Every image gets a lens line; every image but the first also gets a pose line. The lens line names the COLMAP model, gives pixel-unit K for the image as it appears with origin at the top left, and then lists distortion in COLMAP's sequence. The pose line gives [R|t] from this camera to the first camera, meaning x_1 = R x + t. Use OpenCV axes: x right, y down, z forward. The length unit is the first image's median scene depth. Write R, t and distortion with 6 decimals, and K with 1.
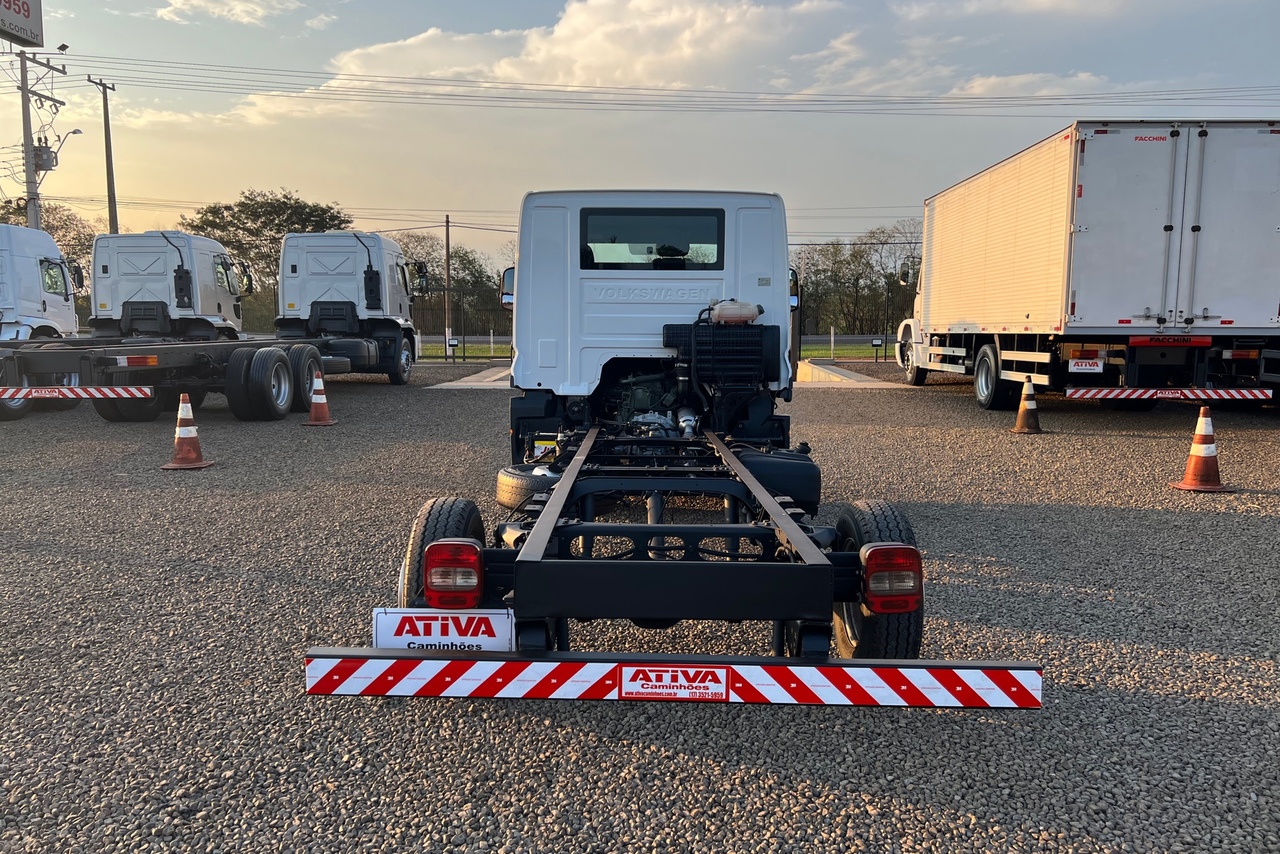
lens RADIAL K [[944.8, 0, 636.5], [0, 944.8, 428.3], [0, 0, 1]] dist [0.074485, -0.101341]
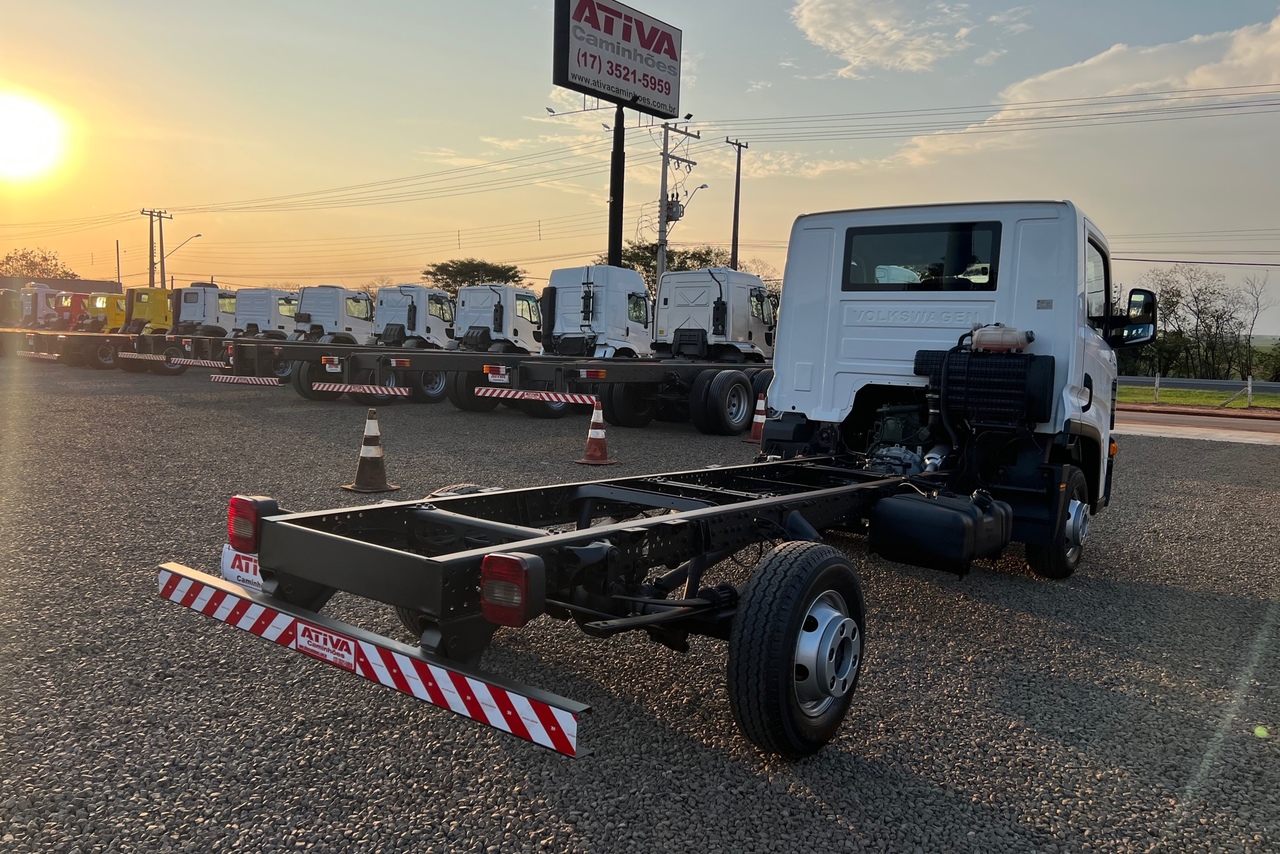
lens RADIAL K [[944.8, 0, 636.5], [0, 944.8, 428.3], [0, 0, 1]] dist [0.074485, -0.101341]
pose [[0.807130, 0.078251, -0.585164, 0.342331], [-0.098644, 0.995118, -0.002989, -0.005893], [0.582074, 0.060135, 0.810909, 0.104182]]
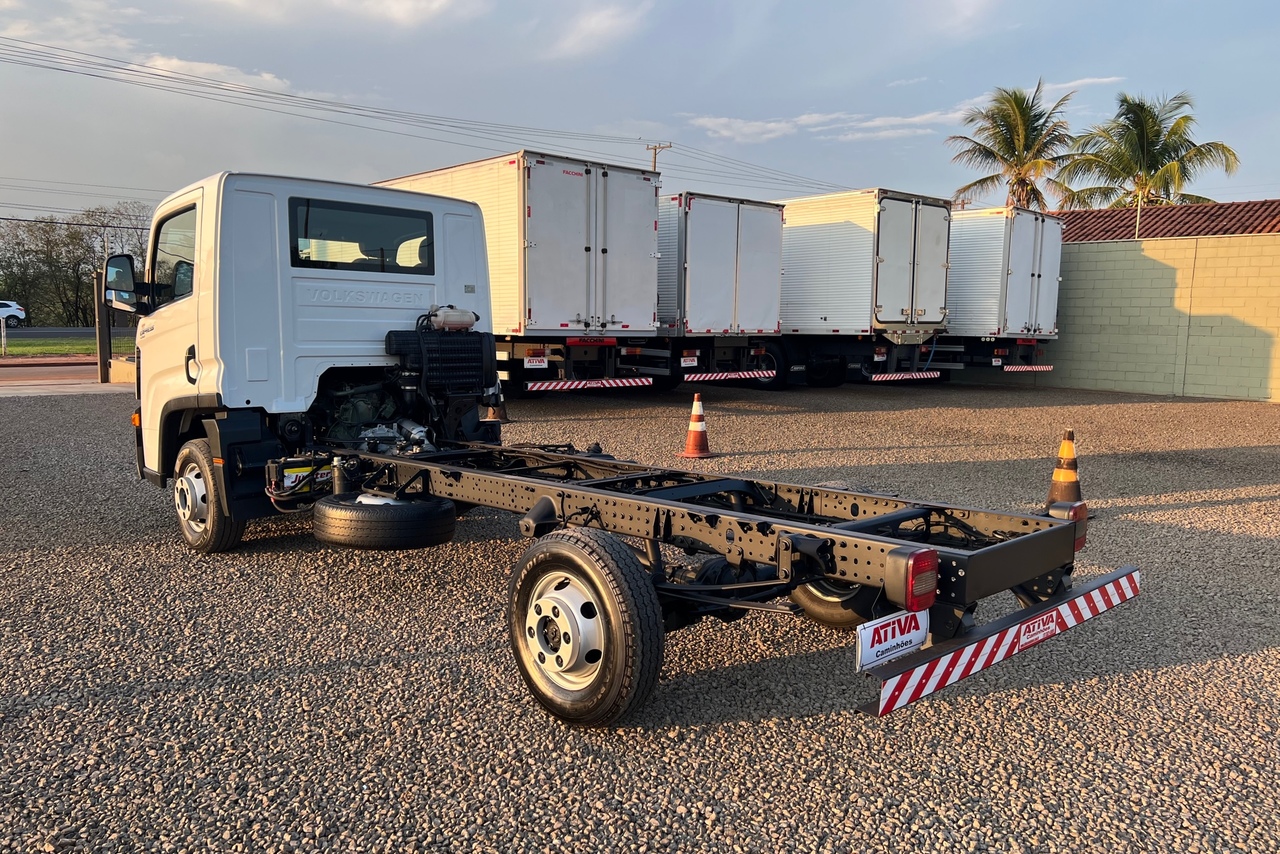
lens RADIAL K [[930.5, 0, 639.2], [0, 930.5, 442.6], [0, 0, 1]] dist [0.079279, -0.089545]
pose [[0.716234, -0.081531, 0.693081, -0.431039], [0.065027, 0.996628, 0.050040, -0.029586], [-0.694824, 0.009228, 0.719121, 0.161959]]
